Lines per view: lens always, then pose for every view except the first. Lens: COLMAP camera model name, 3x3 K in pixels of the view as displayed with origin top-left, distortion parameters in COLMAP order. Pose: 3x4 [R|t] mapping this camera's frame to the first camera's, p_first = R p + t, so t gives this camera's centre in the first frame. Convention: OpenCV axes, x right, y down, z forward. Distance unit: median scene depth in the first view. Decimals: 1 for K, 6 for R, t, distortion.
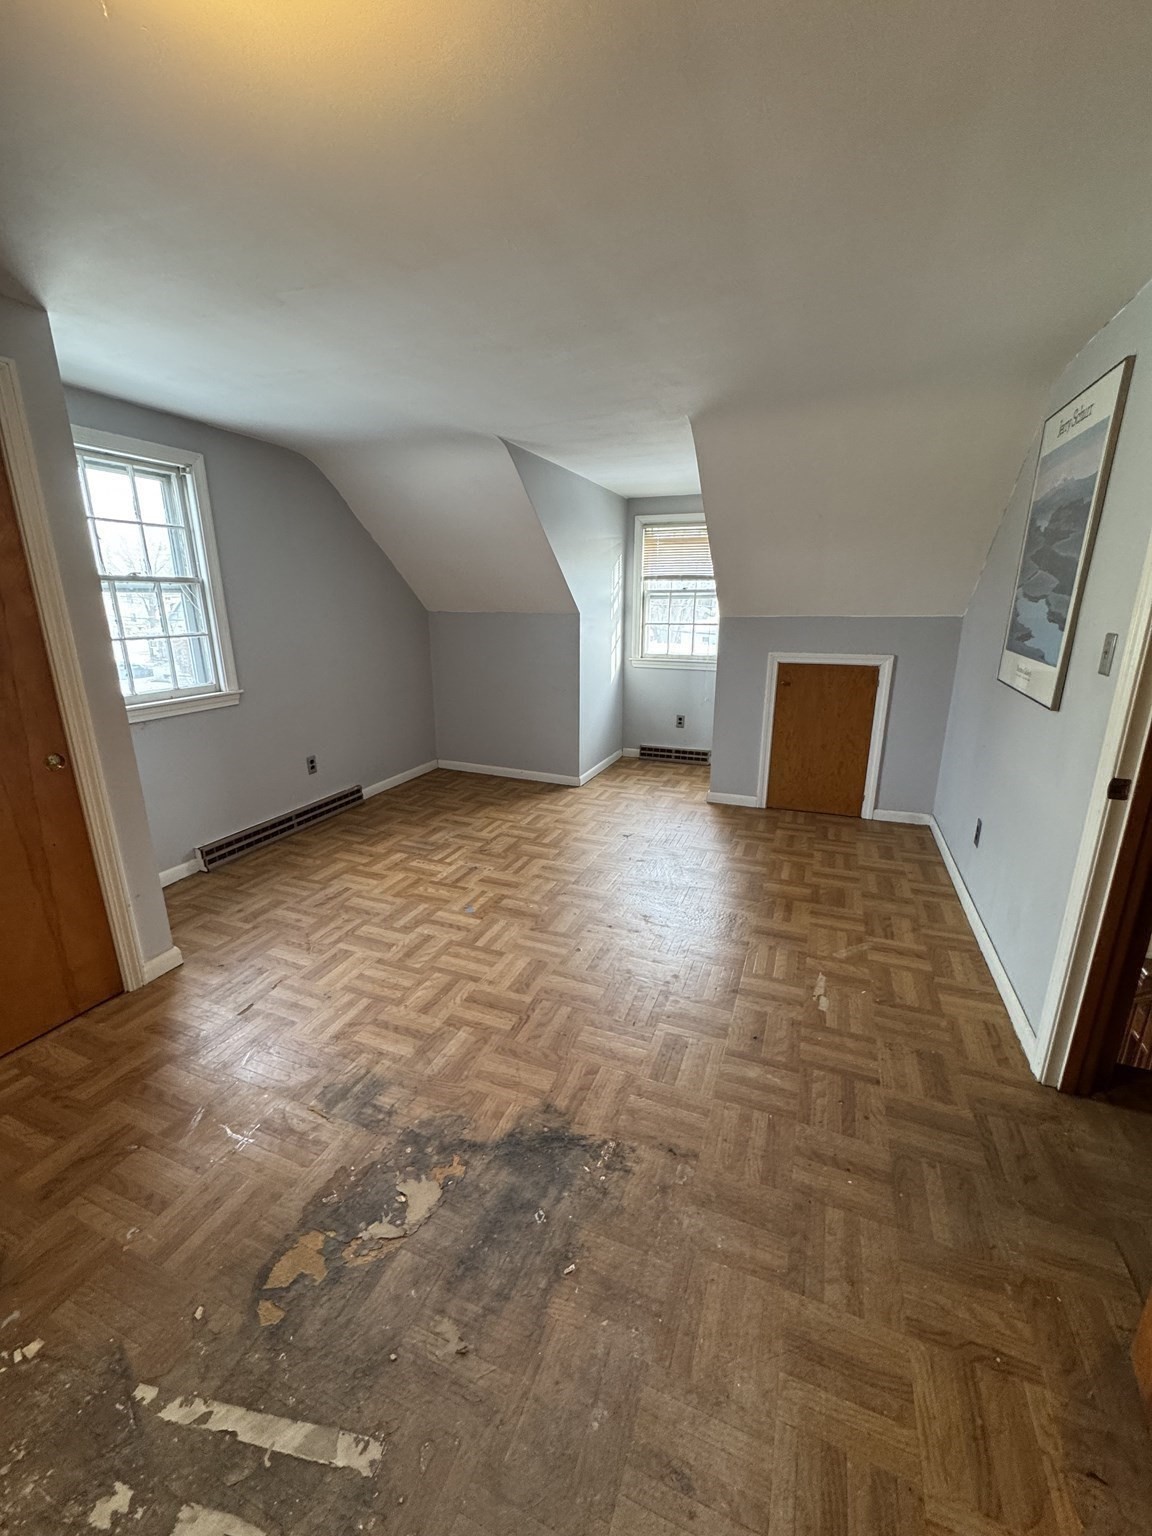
lens RADIAL K [[613.6, 0, 577.5], [0, 613.6, 770.0], [0, 0, 1]] dist [-0.000437, 0.000281]
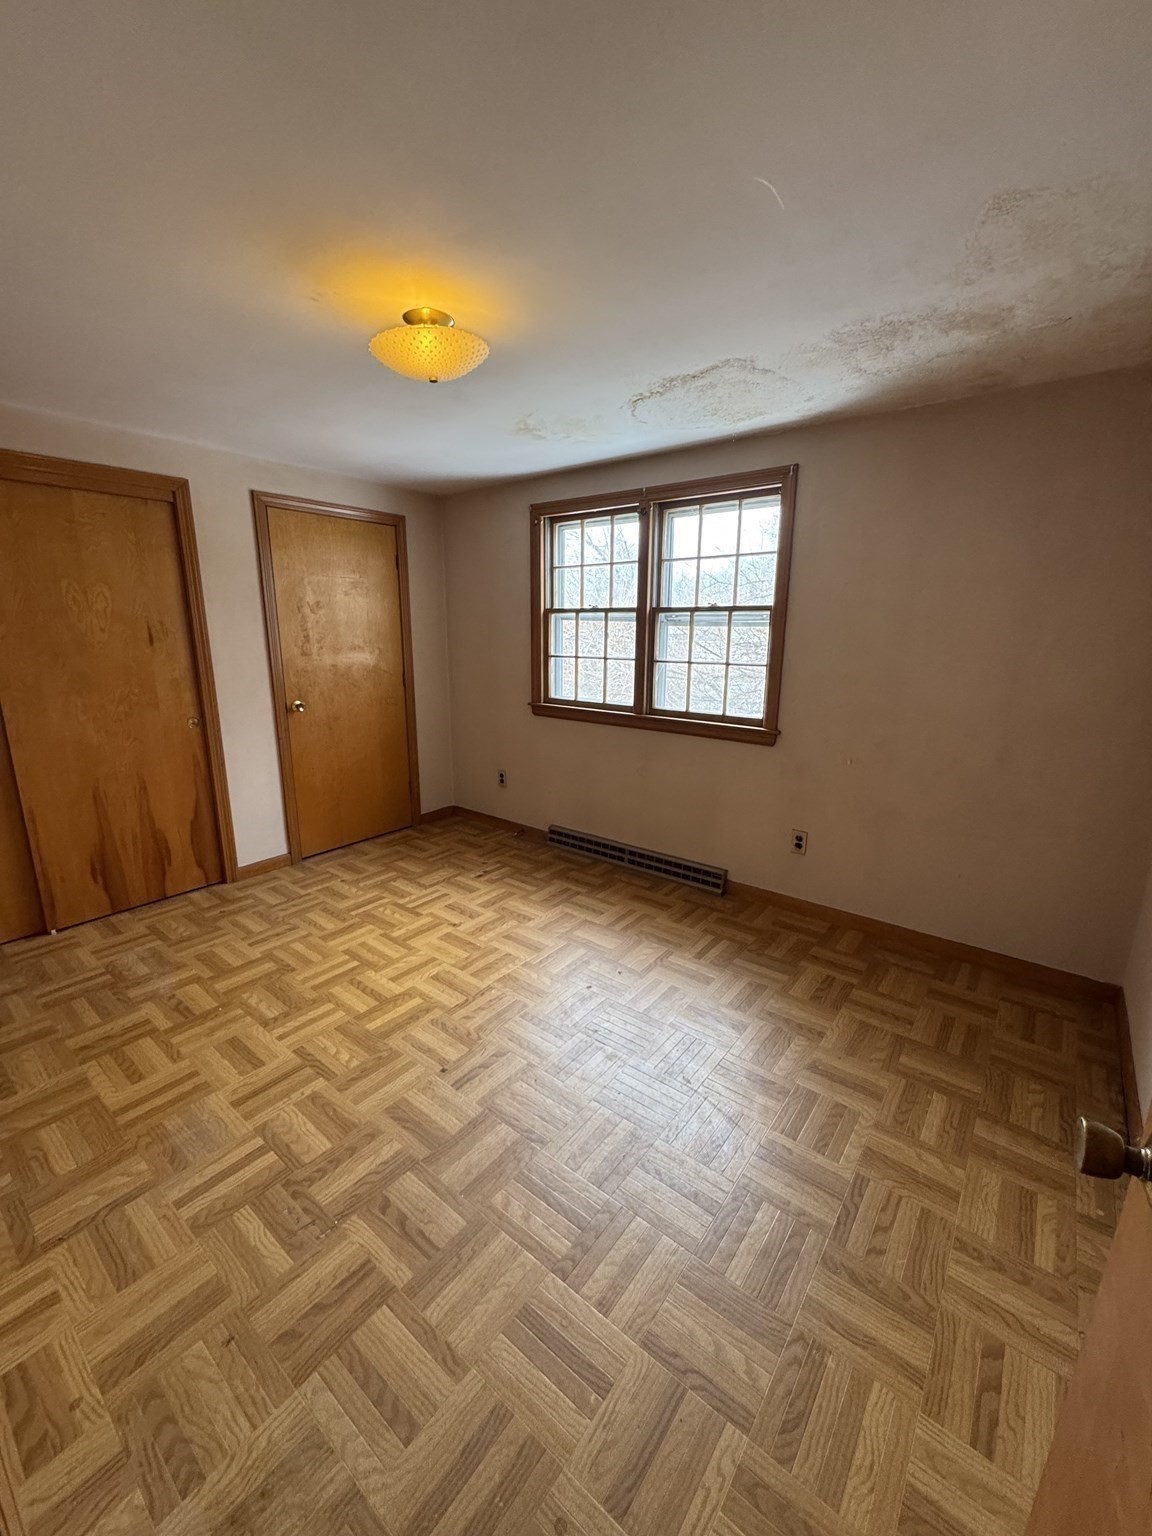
lens RADIAL K [[613.6, 0, 577.5], [0, 613.6, 770.0], [0, 0, 1]] dist [-0.000437, 0.000281]
pose [[-0.958775, -0.071487, 0.275028, -0.542408], [0.068819, 0.880616, 0.468806, -0.314213], [-0.275708, 0.468406, -0.839393, 1.133864]]
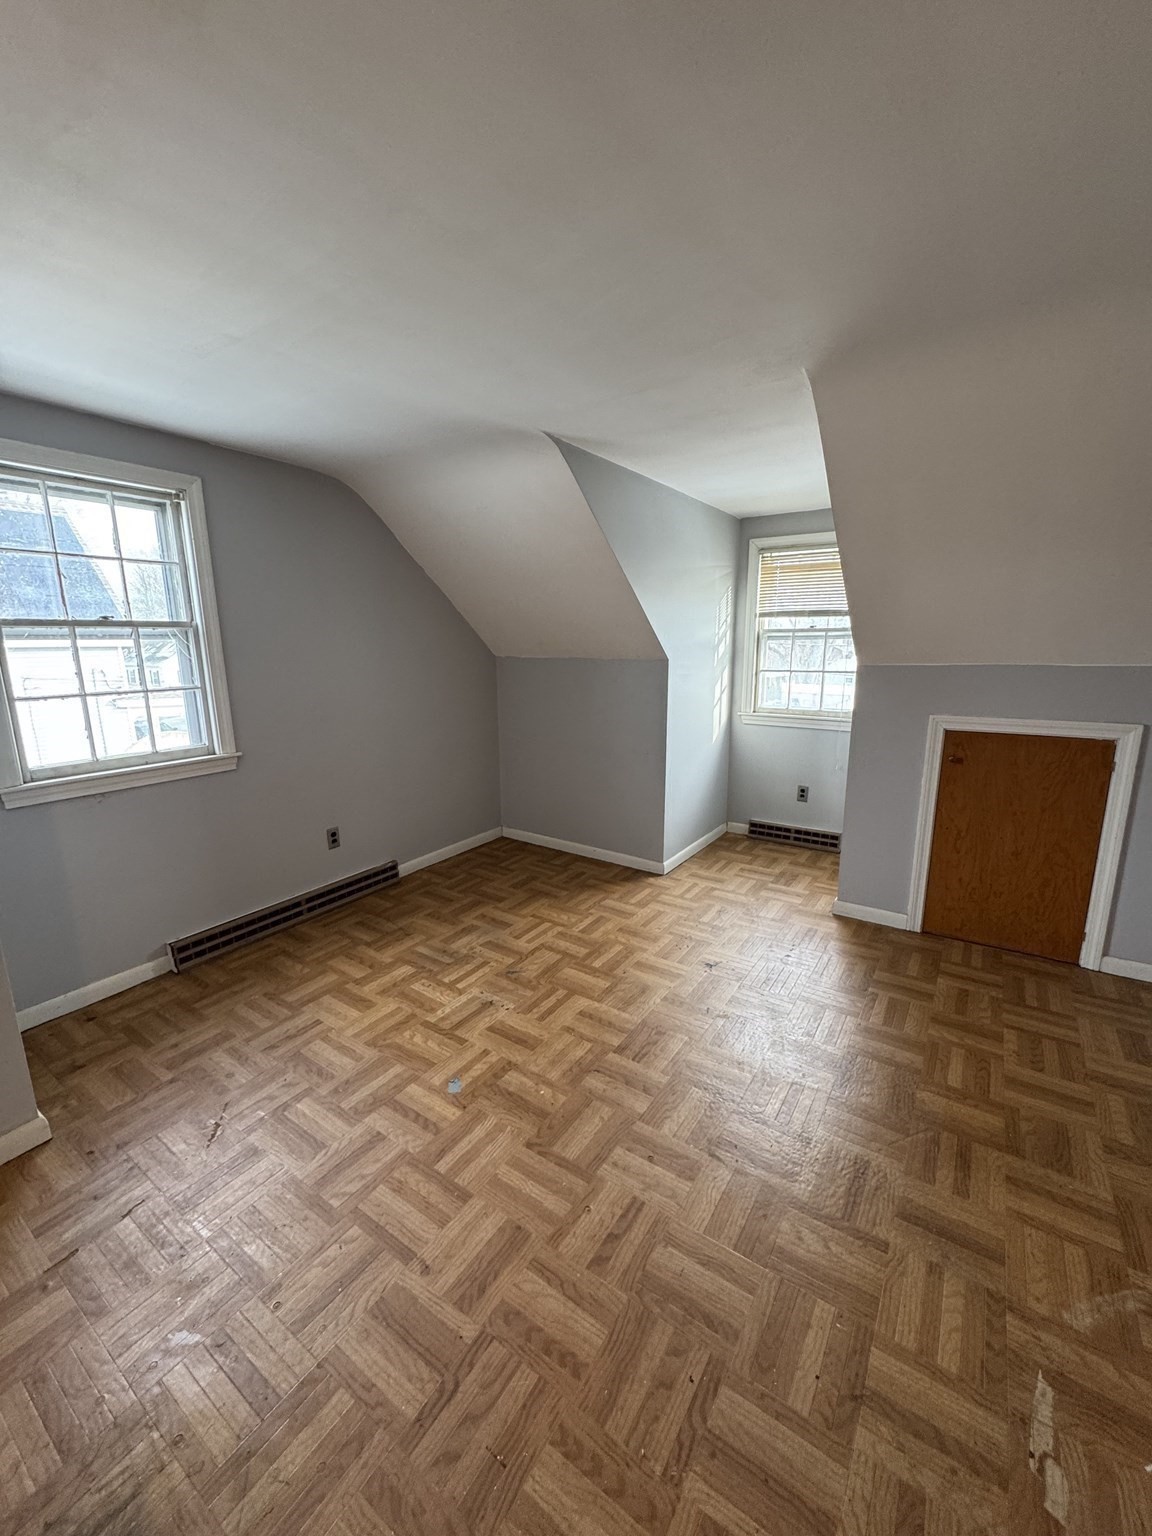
lens RADIAL K [[613.6, 0, 577.5], [0, 613.6, 770.0], [0, 0, 1]] dist [-0.000437, 0.000281]
pose [[0.977449, 0.036742, -0.207950, 0.072339], [-0.049424, 0.997200, -0.056125, -0.076798], [0.205305, 0.065137, 0.976528, 0.258887]]
